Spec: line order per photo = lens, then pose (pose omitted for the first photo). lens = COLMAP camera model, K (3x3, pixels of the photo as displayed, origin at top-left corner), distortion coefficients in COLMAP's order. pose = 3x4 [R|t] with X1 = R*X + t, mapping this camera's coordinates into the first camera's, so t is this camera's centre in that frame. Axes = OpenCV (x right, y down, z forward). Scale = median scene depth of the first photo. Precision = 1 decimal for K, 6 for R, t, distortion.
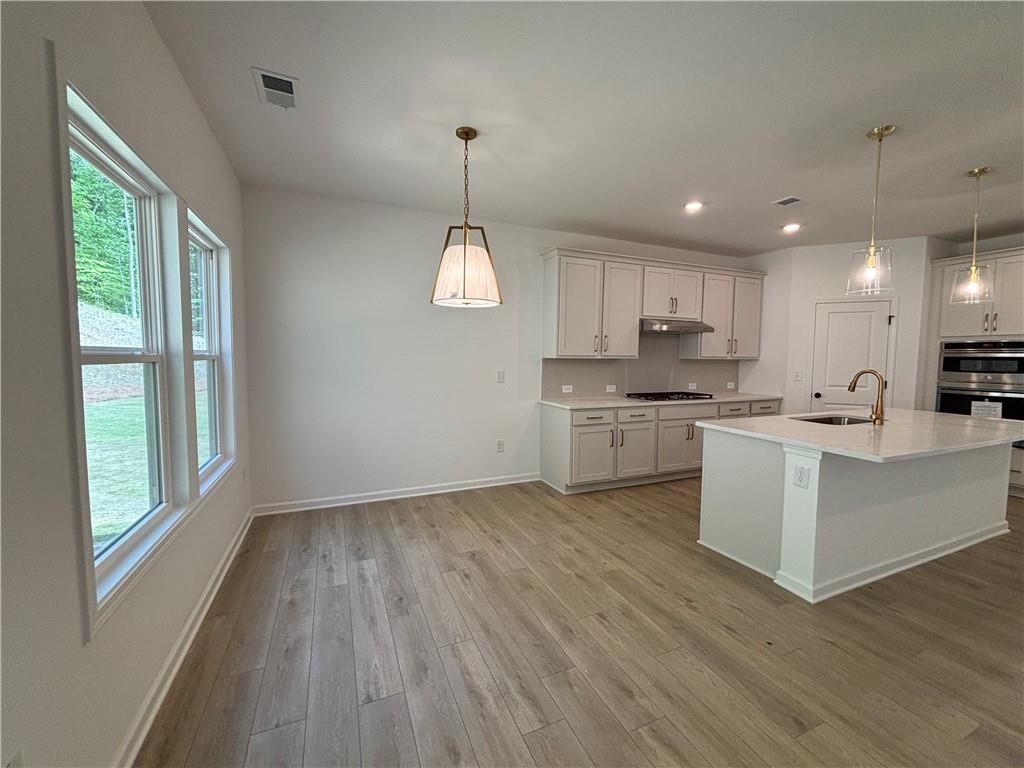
lens RADIAL K [[413.7, 0, 512.0], [0, 413.7, 384.0], [0, 0, 1]] dist [-0.001383, 0.000329]
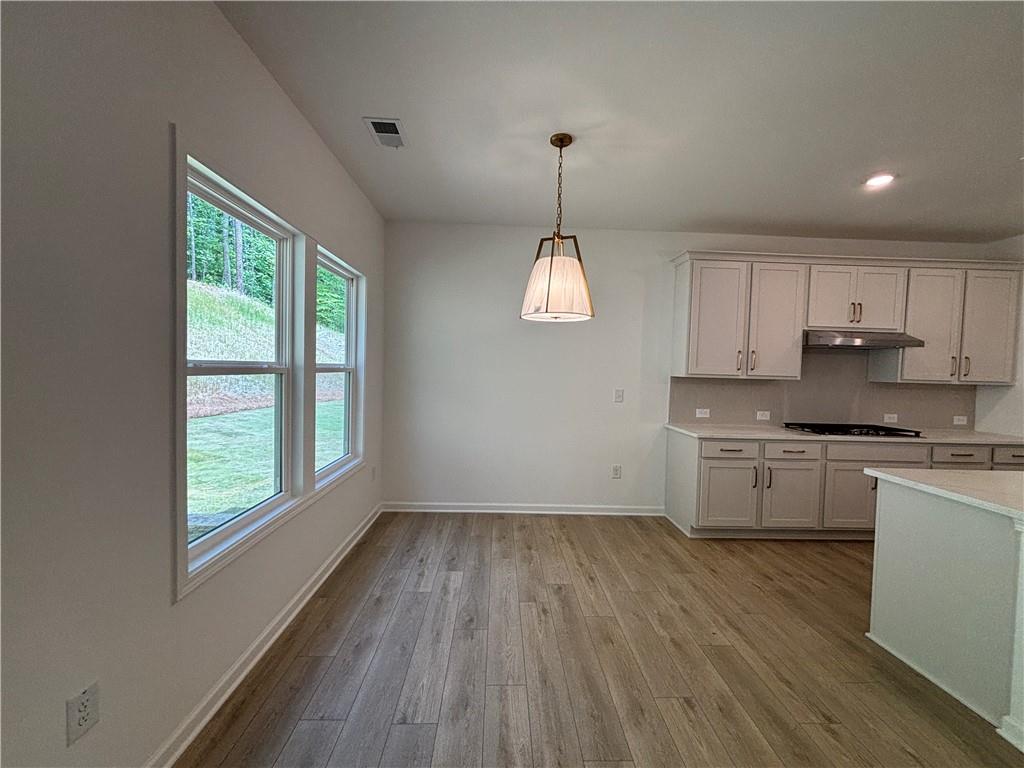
lens RADIAL K [[413.7, 0, 512.0], [0, 413.7, 384.0], [0, 0, 1]] dist [-0.001383, 0.000329]
pose [[0.928450, 0.029621, -0.370275, 0.118864], [-0.043083, 0.998675, -0.028139, -0.010295], [0.368951, 0.042078, 0.928496, 0.074851]]
